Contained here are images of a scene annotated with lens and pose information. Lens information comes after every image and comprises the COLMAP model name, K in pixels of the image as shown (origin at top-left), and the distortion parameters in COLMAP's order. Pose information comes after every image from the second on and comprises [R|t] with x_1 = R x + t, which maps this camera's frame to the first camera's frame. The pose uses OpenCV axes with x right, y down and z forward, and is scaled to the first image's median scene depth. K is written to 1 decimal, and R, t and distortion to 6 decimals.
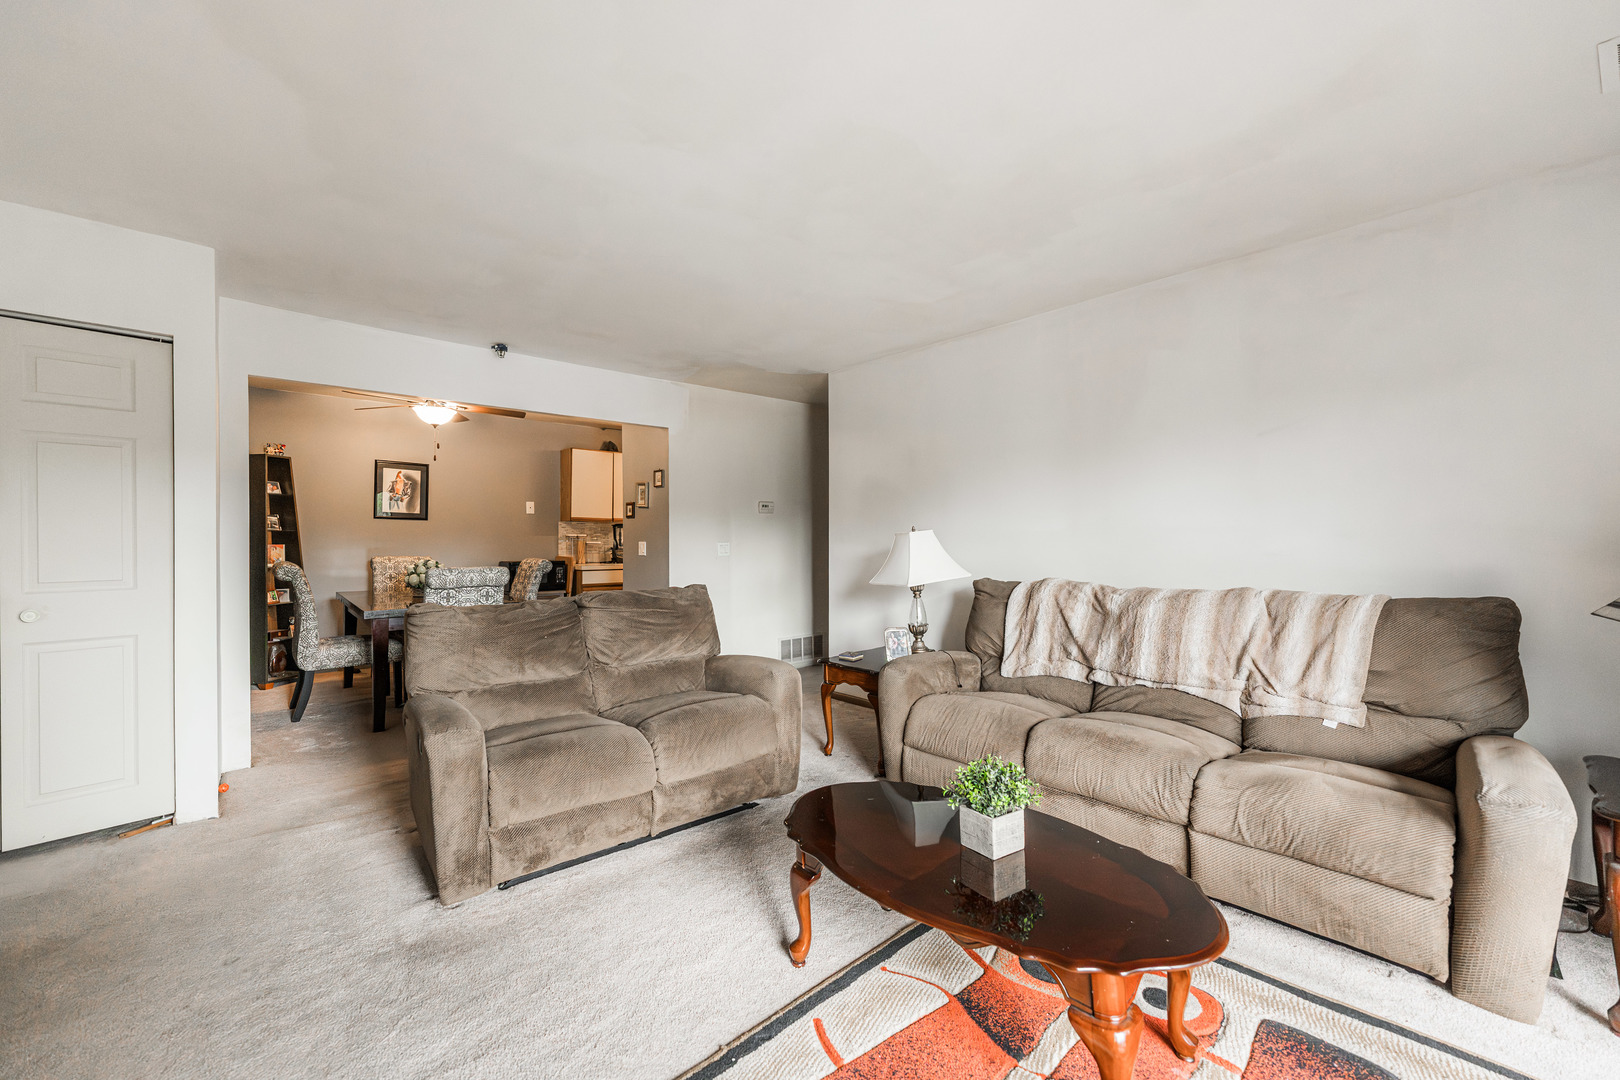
lens RADIAL K [[641.8, 0, 796.0], [0, 641.8, 541.5], [0, 0, 1]] dist [0.000319, 0.000087]
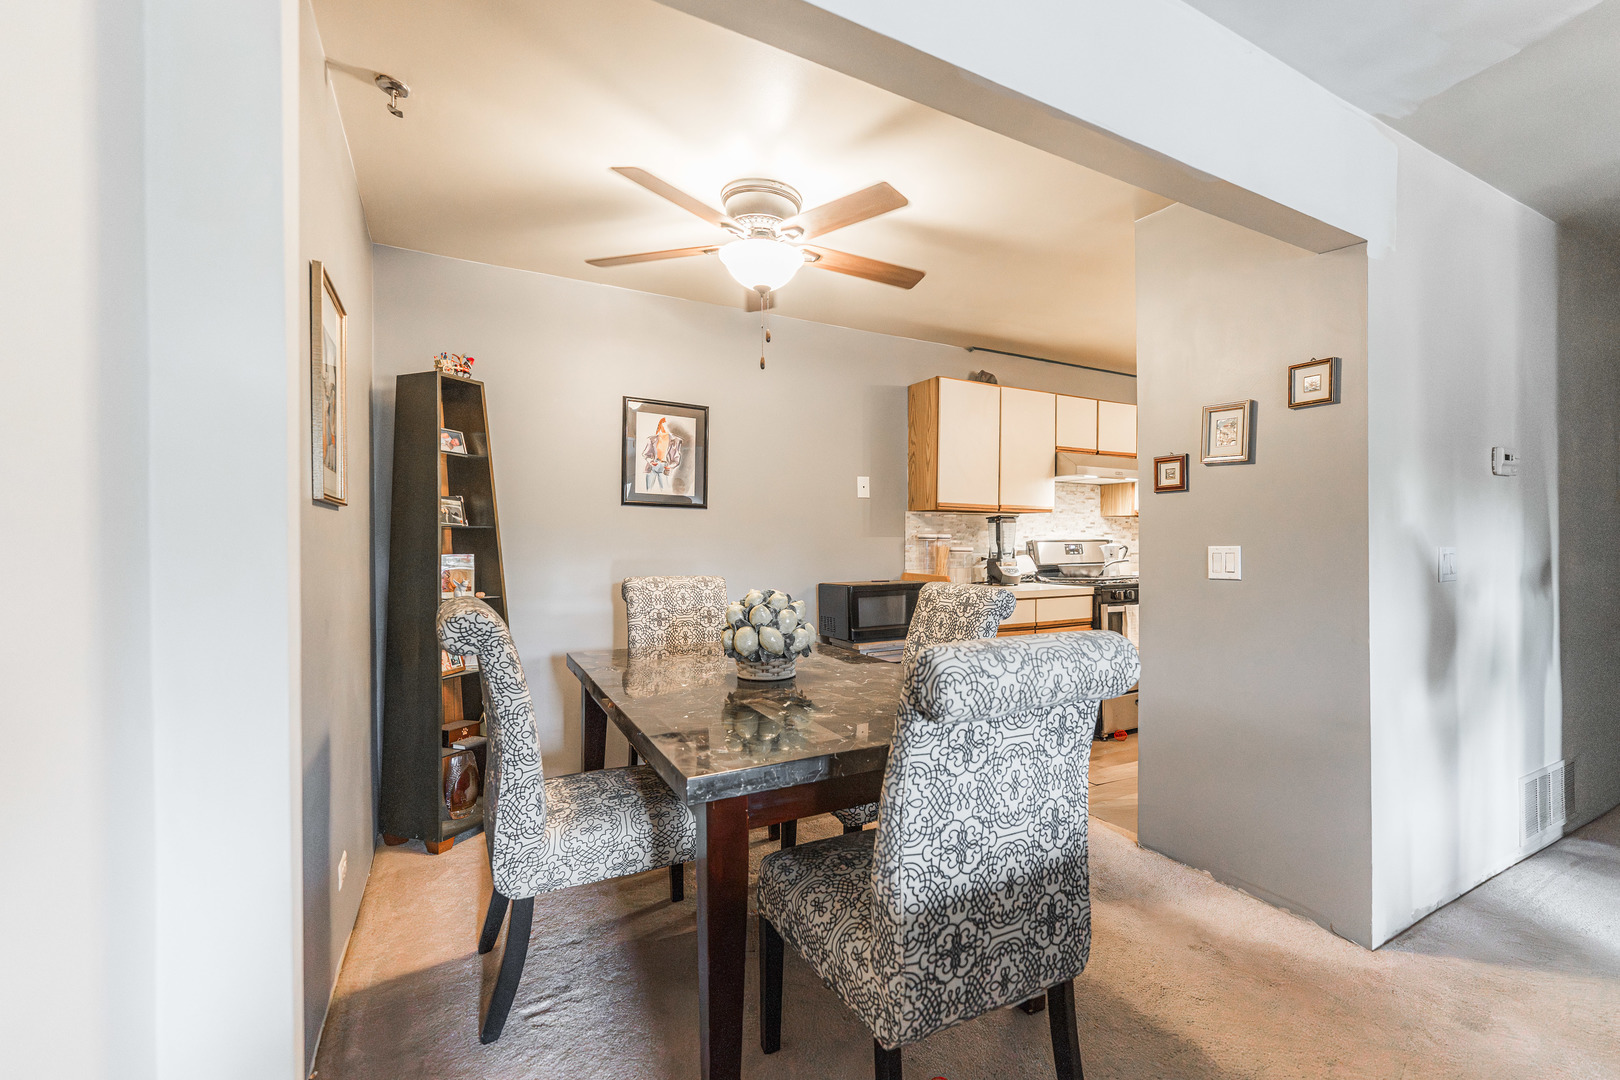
lens RADIAL K [[697.3, 0, 853.3], [0, 697.3, 548.9], [0, 0, 1]] dist [0.001184, 0.000067]
pose [[0.981650, -0.003512, -0.190660, -0.394290], [0.003732, 0.999993, 0.000798, 0.001015], [0.190656, -0.001495, 0.981656, 0.513226]]
